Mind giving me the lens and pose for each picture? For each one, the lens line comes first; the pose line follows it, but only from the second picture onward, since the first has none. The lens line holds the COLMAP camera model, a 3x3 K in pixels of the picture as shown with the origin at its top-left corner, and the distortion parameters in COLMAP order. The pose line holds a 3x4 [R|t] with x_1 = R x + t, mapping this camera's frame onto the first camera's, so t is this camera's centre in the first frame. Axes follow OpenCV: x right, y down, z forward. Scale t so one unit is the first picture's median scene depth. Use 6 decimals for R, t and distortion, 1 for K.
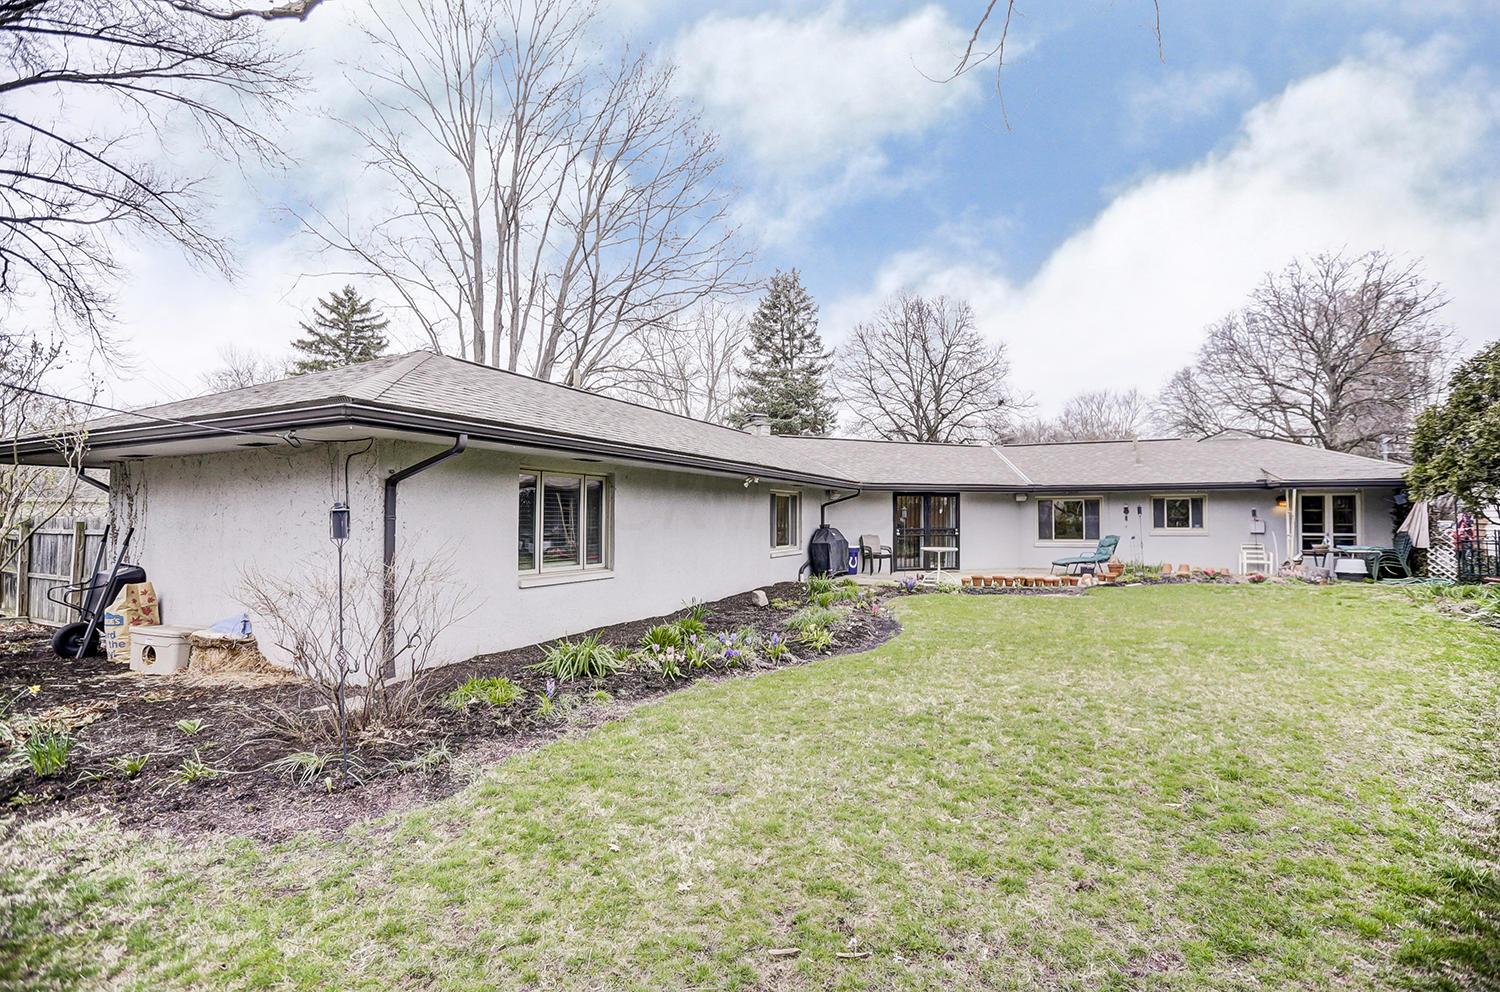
lens RADIAL K [[698.1, 0, 760.8], [0, 698.1, 499.4], [0, 0, 1]] dist [-0.040215, 0.013017]
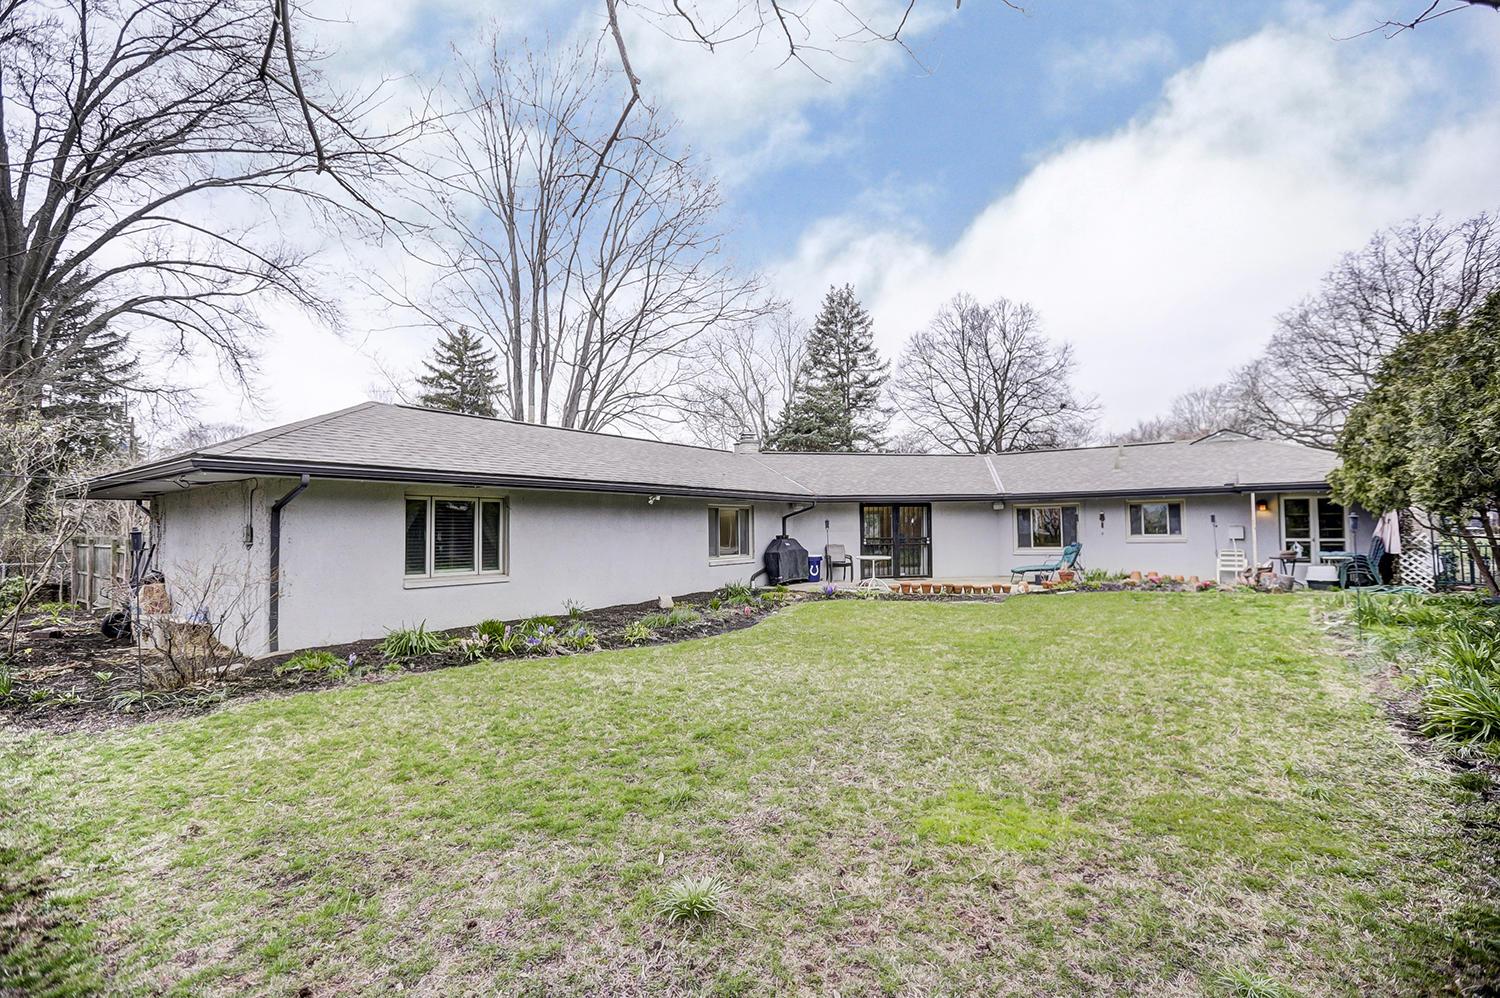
lens RADIAL K [[698.1, 0, 762.5], [0, 698.1, 498.9], [0, 0, 1]] dist [-0.040215, 0.013017]
pose [[0.983103, -0.019873, -0.181971, 0.193934], [0.017085, 0.999712, -0.016878, -0.001736], [0.182254, 0.013484, 0.983159, -0.047058]]
